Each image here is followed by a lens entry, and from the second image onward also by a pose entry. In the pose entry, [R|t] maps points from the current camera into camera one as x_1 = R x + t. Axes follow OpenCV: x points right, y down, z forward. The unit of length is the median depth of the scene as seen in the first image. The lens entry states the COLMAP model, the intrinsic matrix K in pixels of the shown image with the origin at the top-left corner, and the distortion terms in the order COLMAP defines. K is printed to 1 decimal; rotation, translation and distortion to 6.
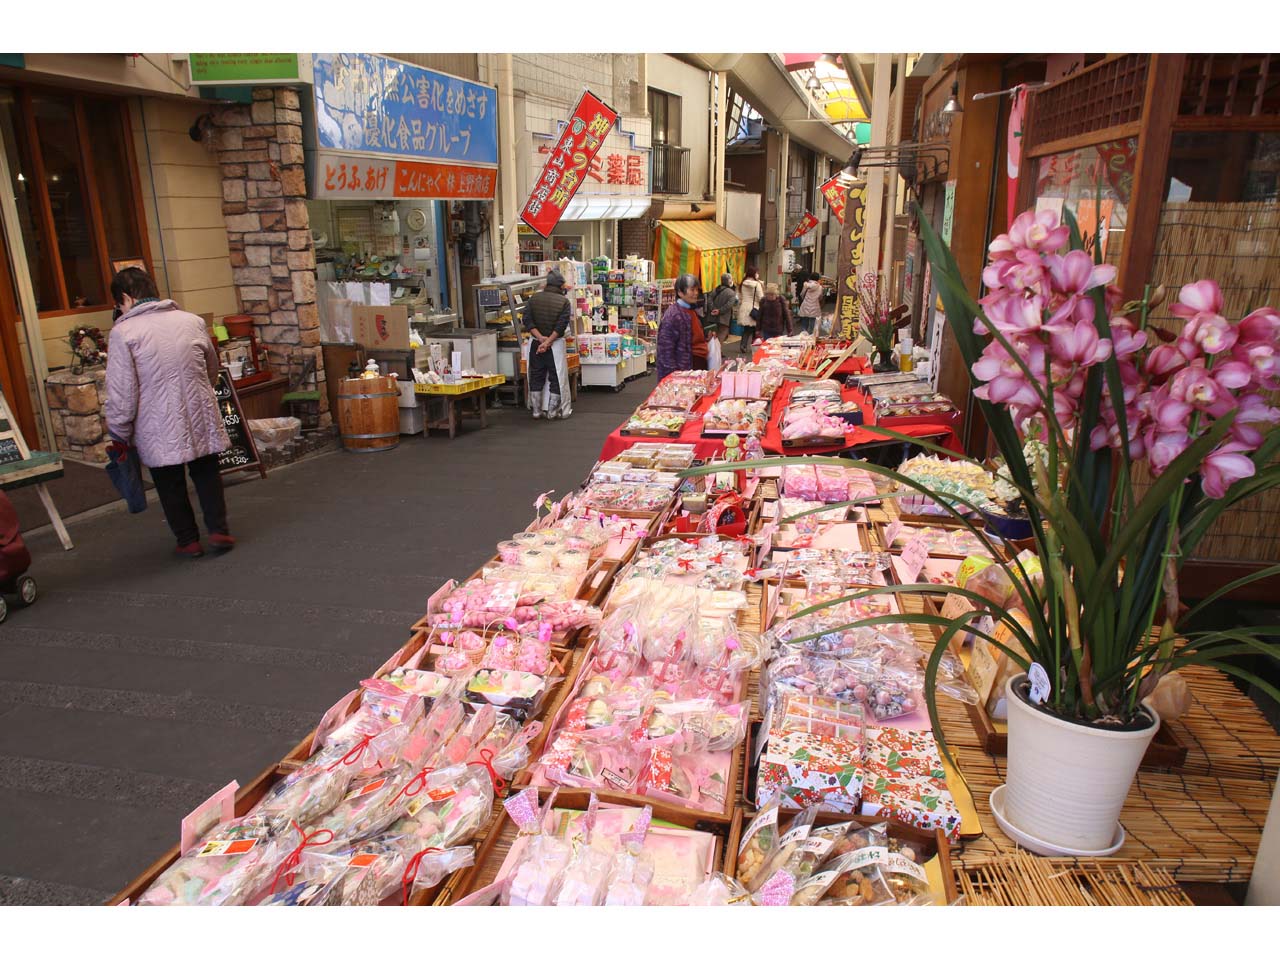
lens RADIAL K [[883.1, 0, 640.9], [0, 883.1, 484.9], [0, 0, 1]] dist [-0.061756, 0.040112]
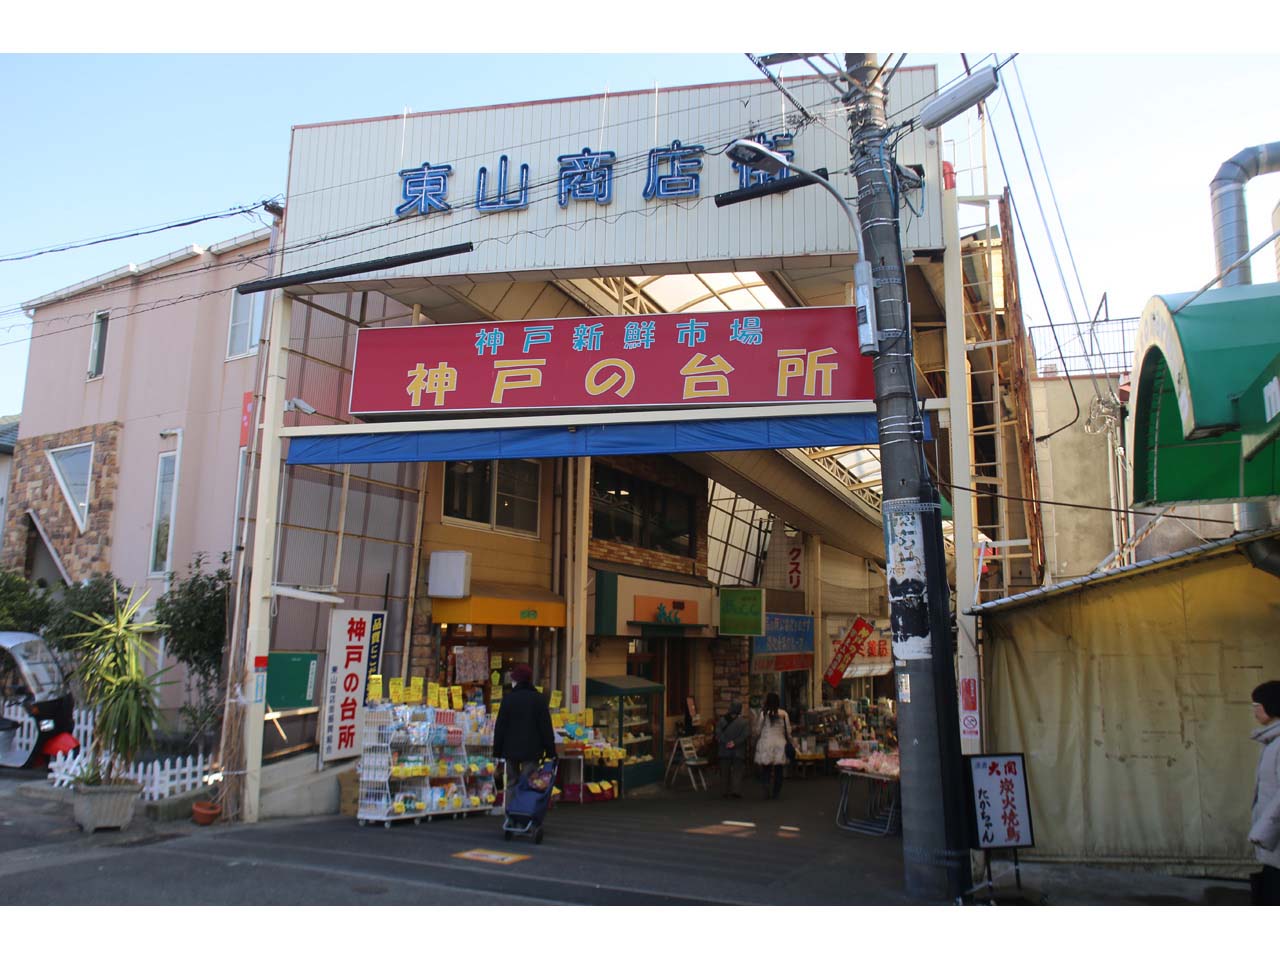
lens RADIAL K [[883.1, 0, 640.9], [0, 883.1, 484.9], [0, 0, 1]] dist [-0.061756, 0.040112]
pose [[0.964361, -0.029399, -0.262953, -0.003849], [-0.094599, 0.889809, -0.446420, 0.219236], [0.247102, 0.455385, 0.855316, -0.946771]]
